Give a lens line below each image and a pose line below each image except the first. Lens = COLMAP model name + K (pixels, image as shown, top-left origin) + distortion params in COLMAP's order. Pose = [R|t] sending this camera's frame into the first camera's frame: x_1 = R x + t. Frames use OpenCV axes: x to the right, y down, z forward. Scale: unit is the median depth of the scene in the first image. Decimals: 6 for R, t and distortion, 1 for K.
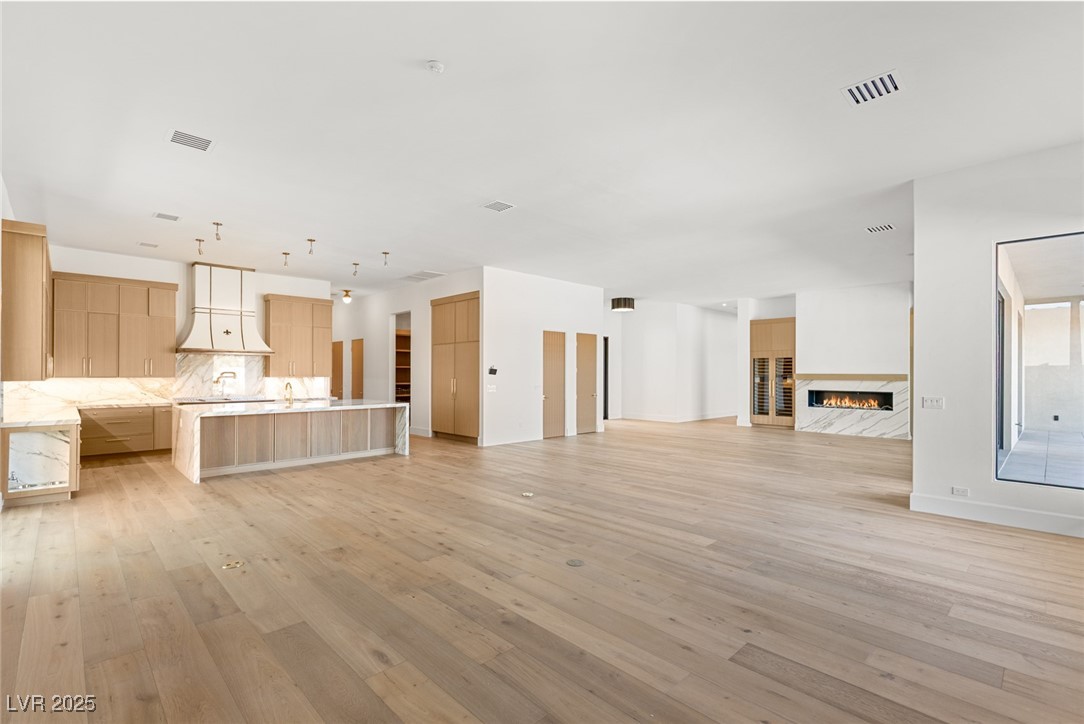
lens RADIAL K [[492.5, 0, 543.7], [0, 492.5, 368.7], [0, 0, 1]] dist [0.001787, 0.000121]
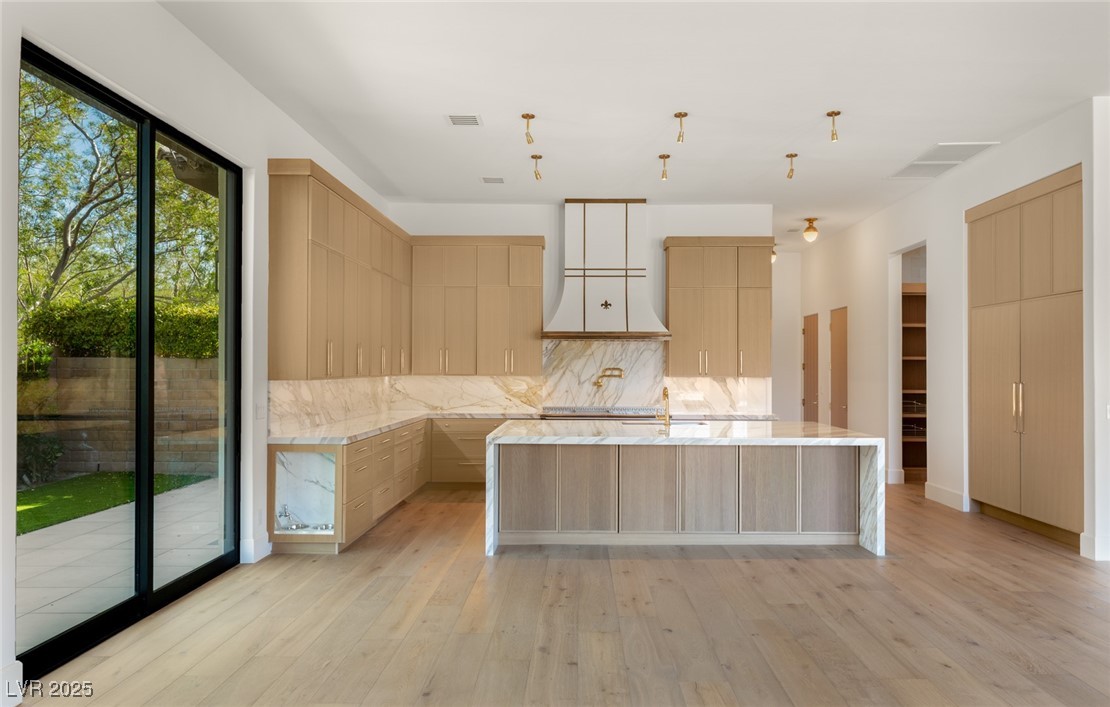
lens RADIAL K [[760.5, 0, 573.1], [0, 760.5, 359.4], [0, 0, 1]] dist [0.003051, -0.000750]
pose [[0.708925, -0.007841, -0.705240, 0.010606], [0.004207, 0.999967, -0.006890, 0.002224], [0.705271, 0.001918, 0.708935, 0.292322]]
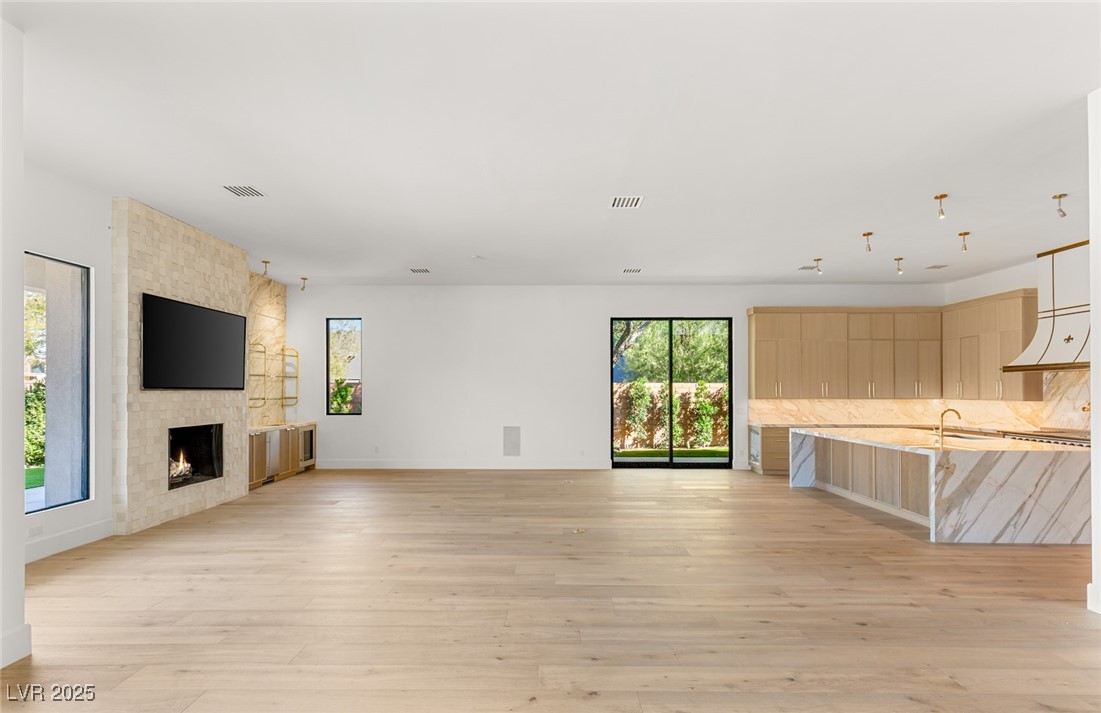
lens RADIAL K [[516.6, 0, 549.1], [0, 516.6, 389.9], [0, 0, 1]] dist [0.004039, 0.000297]
pose [[-0.704748, -0.004210, -0.709445, 0.424921], [0.003511, 0.999949, -0.009422, 0.003839], [0.709449, -0.009131, -0.704698, 1.021905]]
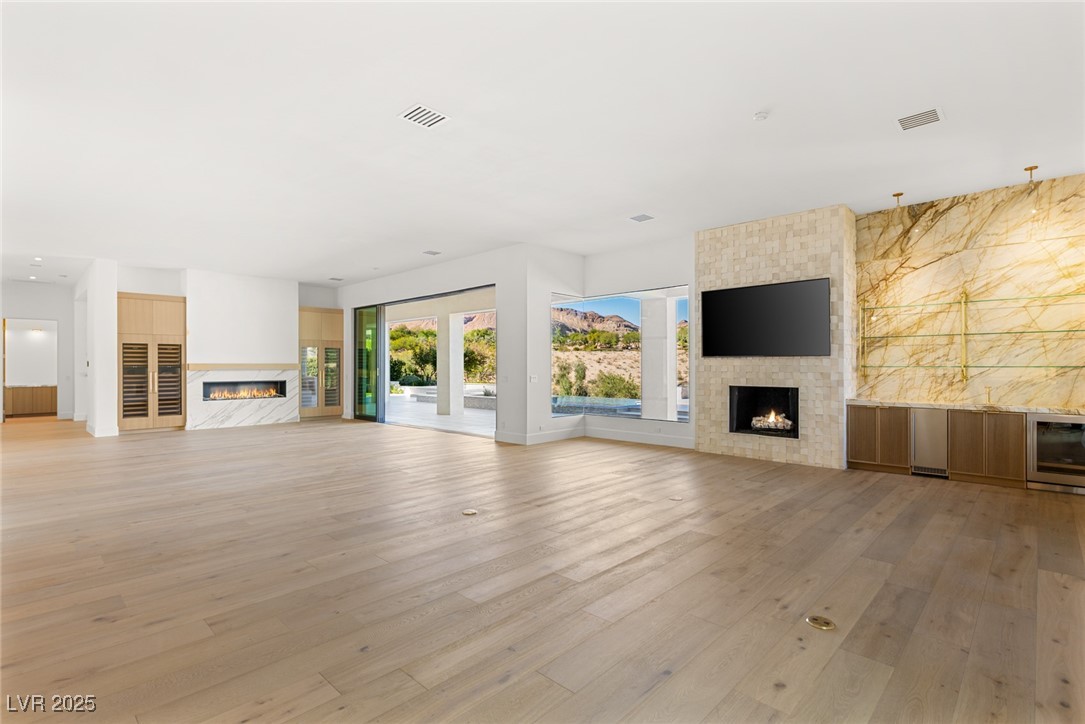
lens RADIAL K [[518.3, 0, 540.8], [0, 518.3, 365.6], [0, 0, 1]] dist [-0.002985, -0.000010]
pose [[-0.027832, -0.003844, 0.999605, -0.545339], [-0.005901, 0.999976, 0.003681, 0.009530], [-0.999595, -0.005797, -0.027854, 0.569550]]
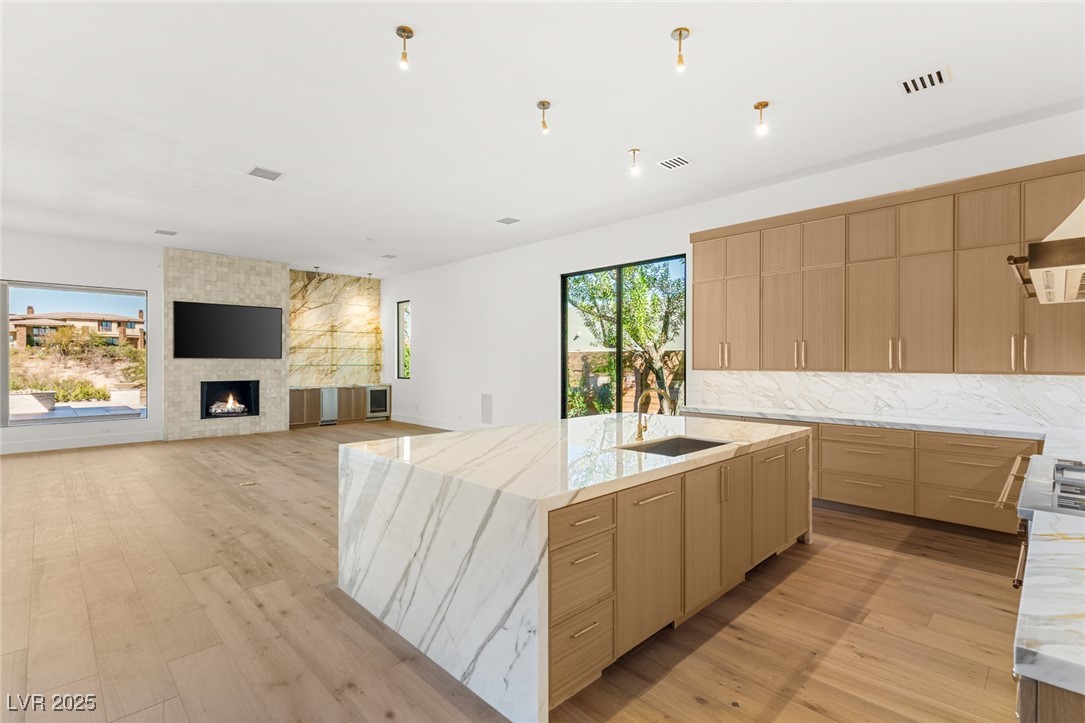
lens RADIAL K [[506.4, 0, 542.5], [0, 506.4, 361.5], [0, 0, 1]] dist [0.009598, -0.000058]
pose [[-0.999989, -0.003967, -0.002536, -0.392493], [-0.003946, 0.999957, -0.008443, 0.009343], [0.002570, -0.008433, -0.999961, 1.273904]]
